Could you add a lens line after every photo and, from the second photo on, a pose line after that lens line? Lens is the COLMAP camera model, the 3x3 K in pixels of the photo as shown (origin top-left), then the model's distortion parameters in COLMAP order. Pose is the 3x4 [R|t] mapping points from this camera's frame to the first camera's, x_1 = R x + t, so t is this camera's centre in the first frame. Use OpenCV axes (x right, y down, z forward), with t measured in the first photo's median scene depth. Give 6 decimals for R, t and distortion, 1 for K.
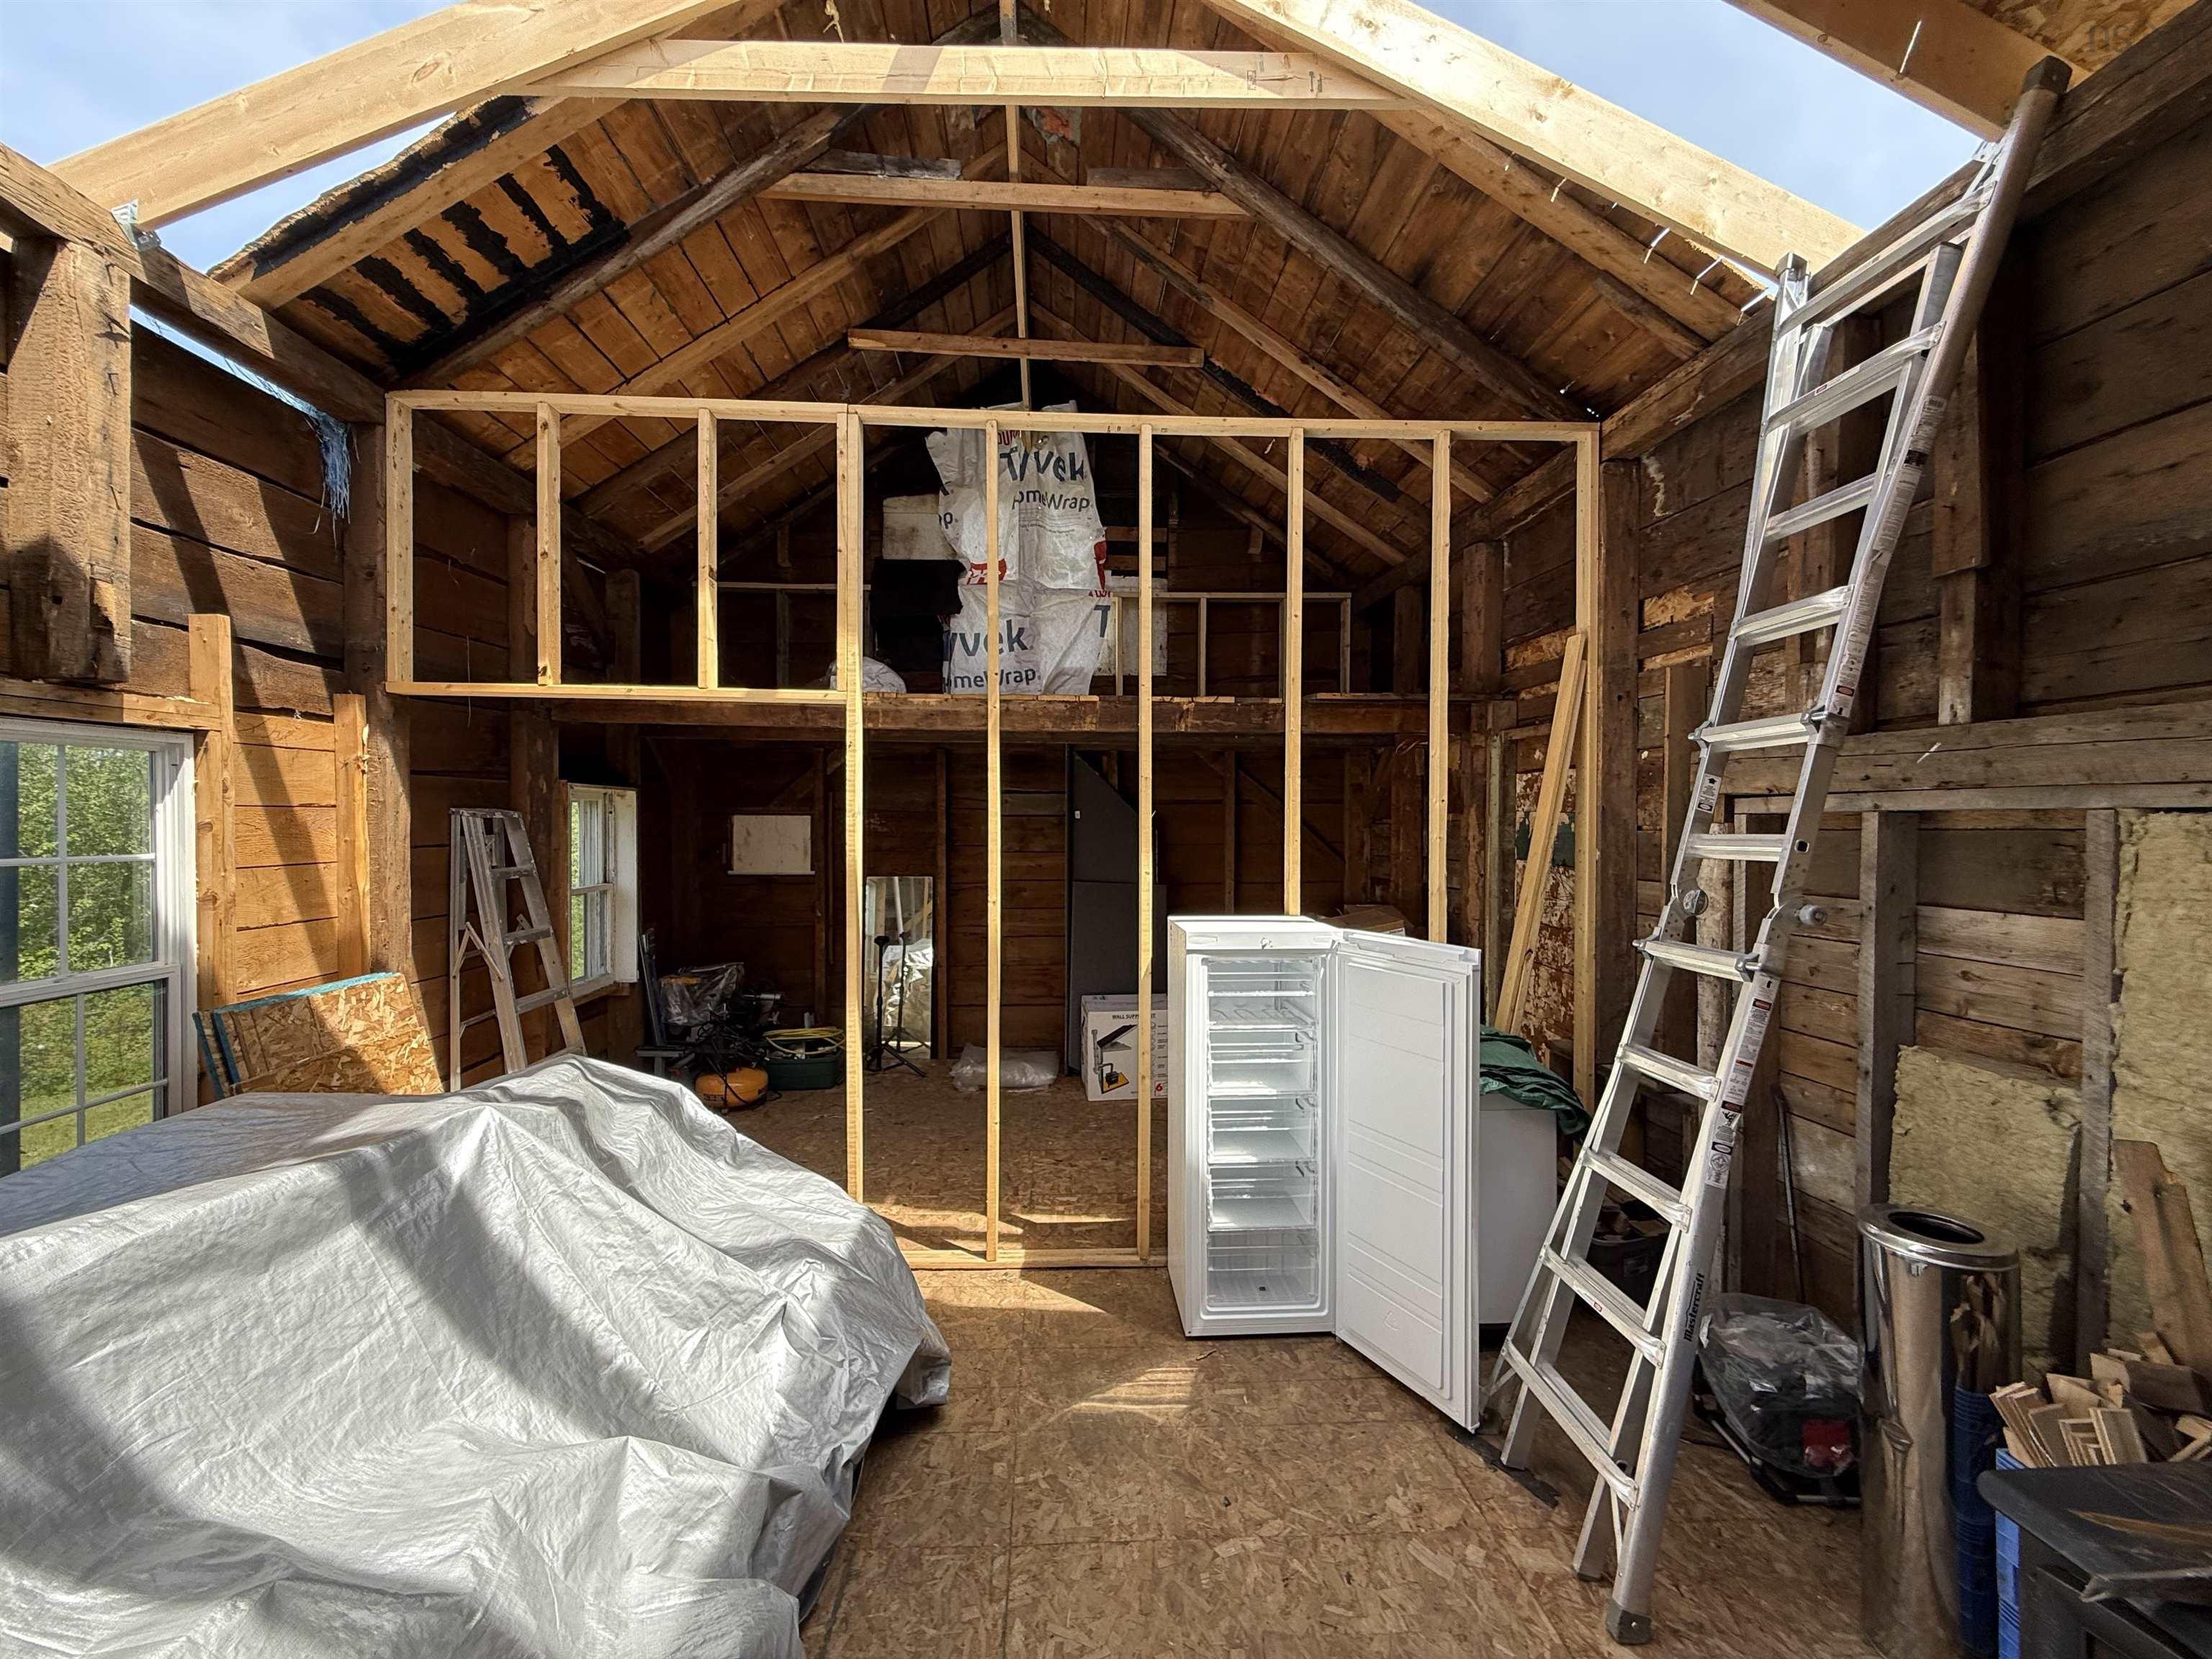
lens RADIAL K [[878.3, 0, 1098.1], [0, 878.3, 828.2], [0, 0, 1]] dist [-0.000241, 0.000124]
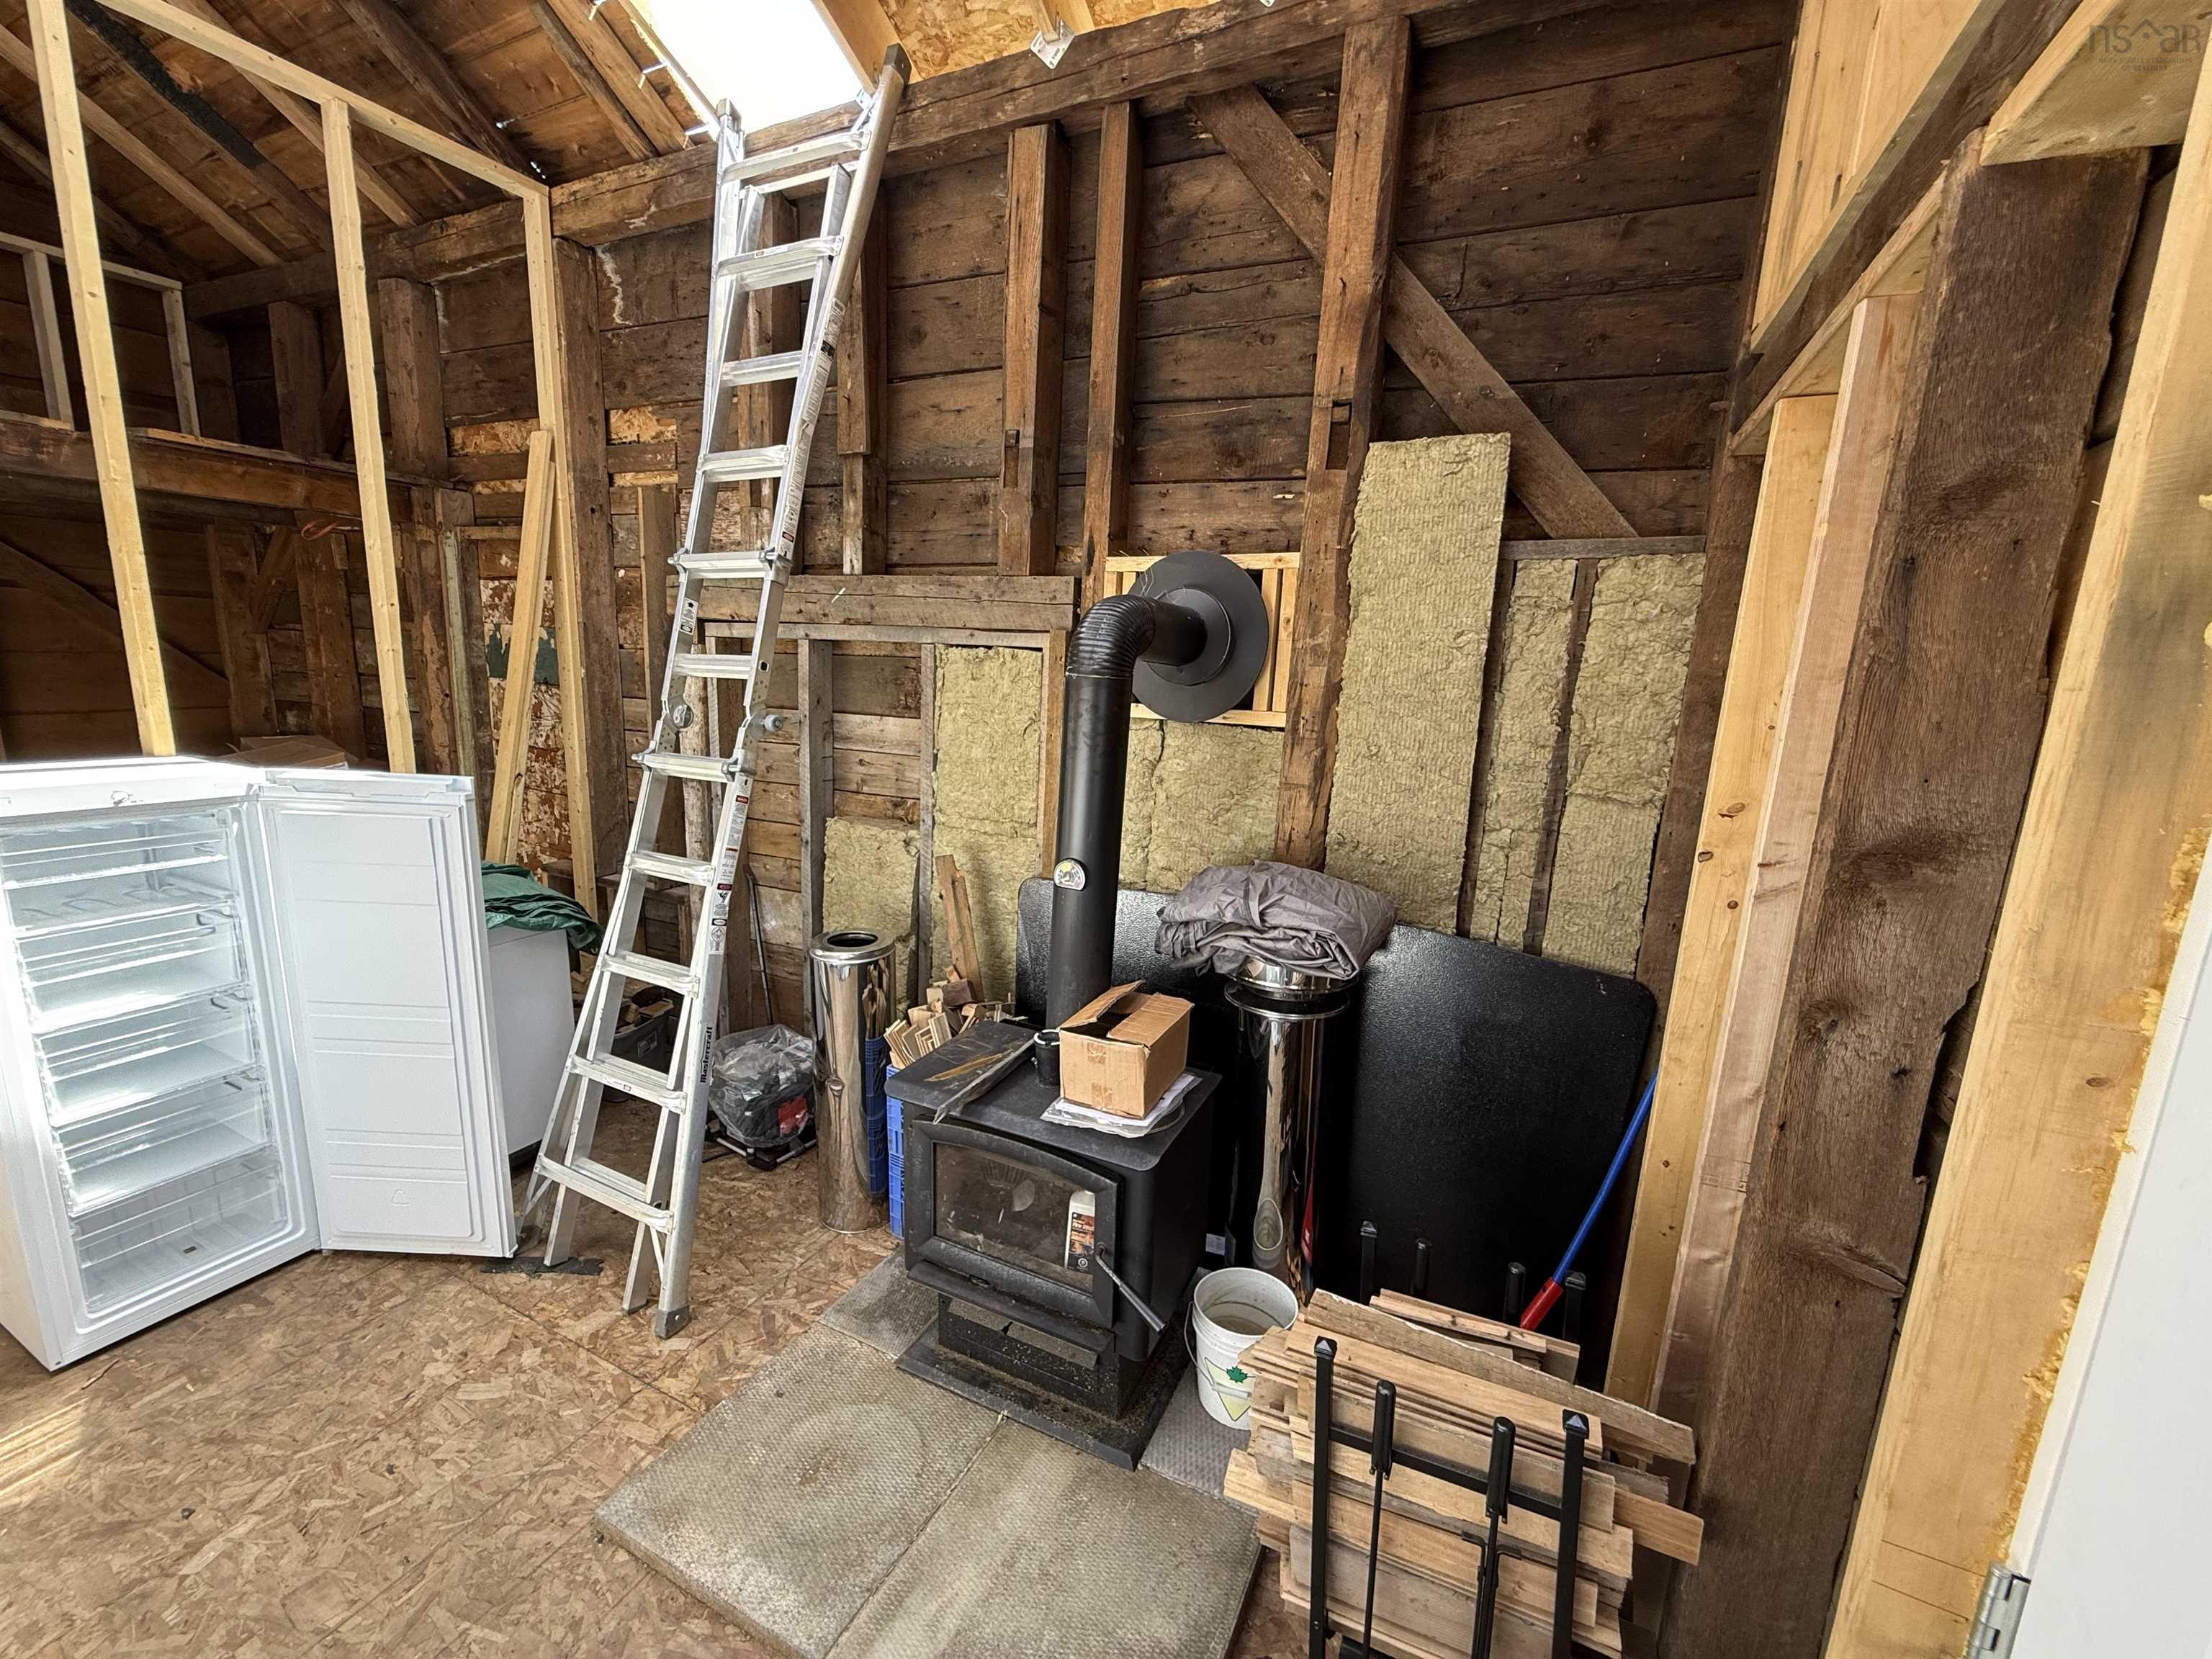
lens RADIAL K [[878.3, 0, 1099.3], [0, 878.3, 829.6], [0, 0, 1]] dist [-0.000241, 0.000124]
pose [[0.487524, -0.146091, 0.860801, -0.030839], [-0.032912, 0.982127, 0.185322, 0.001625], [-0.872489, -0.118680, 0.474002, -0.001263]]
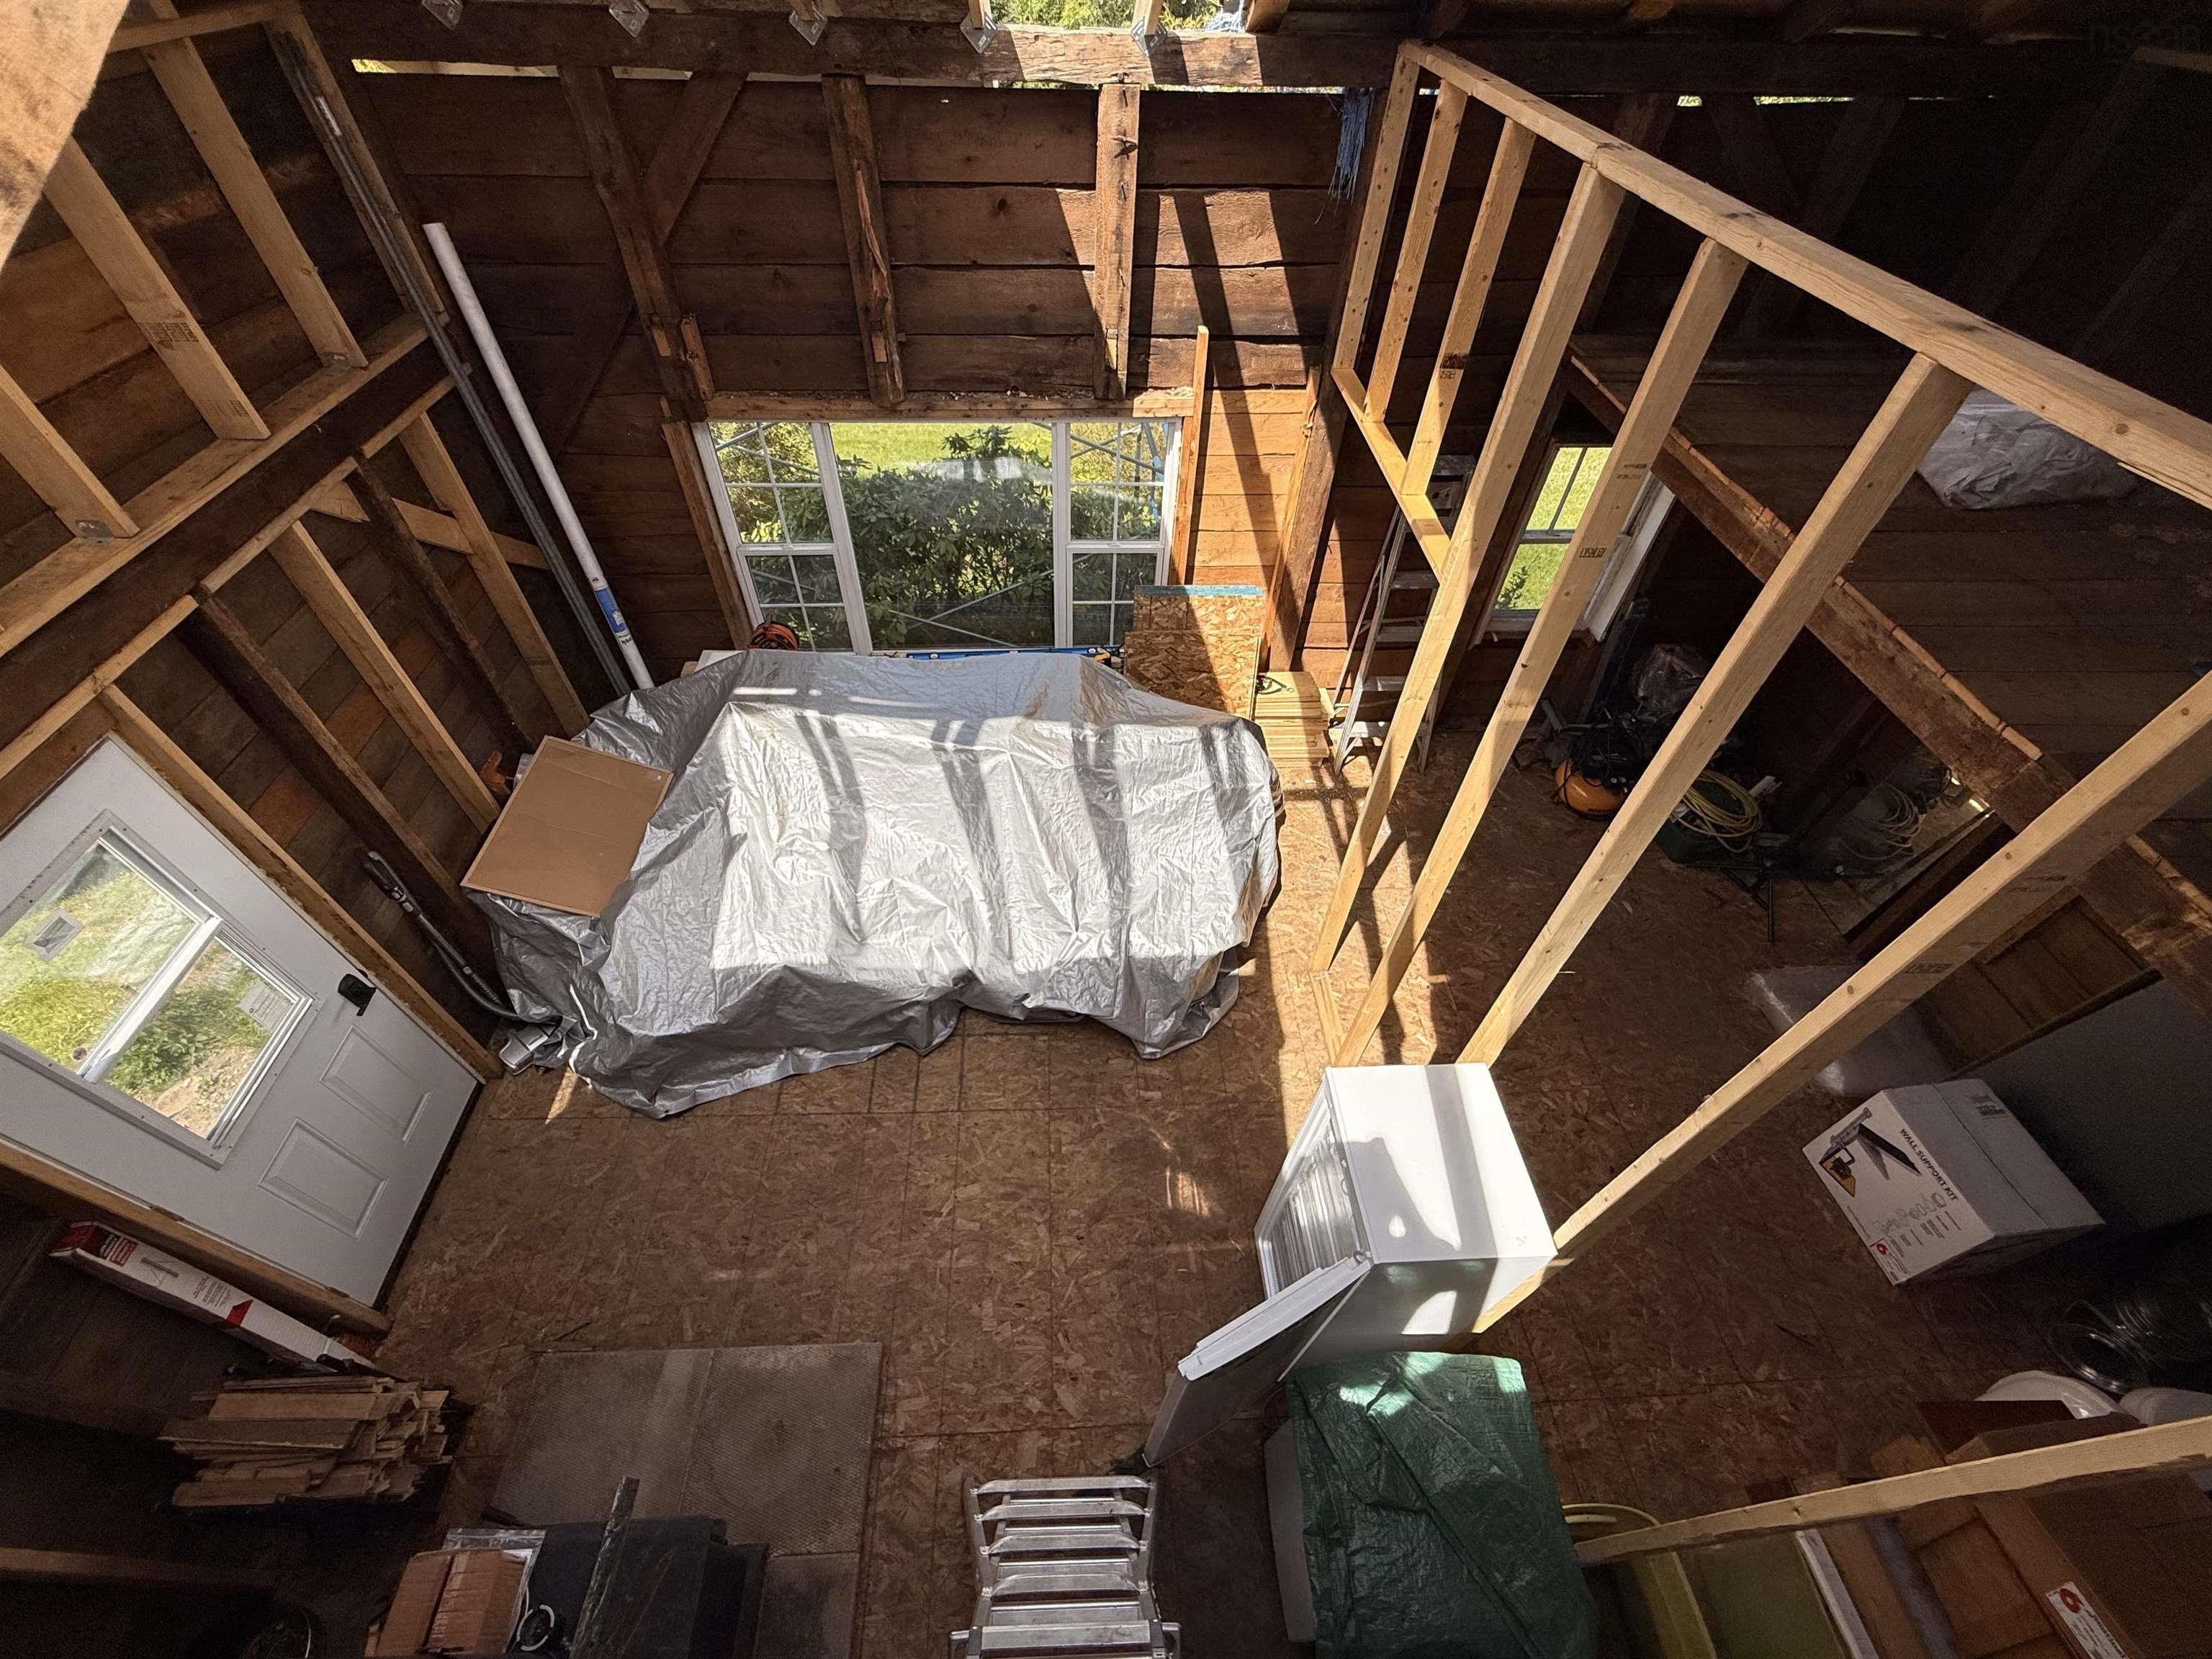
lens RADIAL K [[878.3, 0, 1099.0], [0, 878.3, 828.5], [0, 0, 1]] dist [-0.000241, 0.000124]
pose [[-0.000860, 0.731049, -0.682324, 0.513514], [-0.031848, 0.681958, 0.730697, -0.661223], [0.999492, 0.022359, 0.022696, 0.738331]]
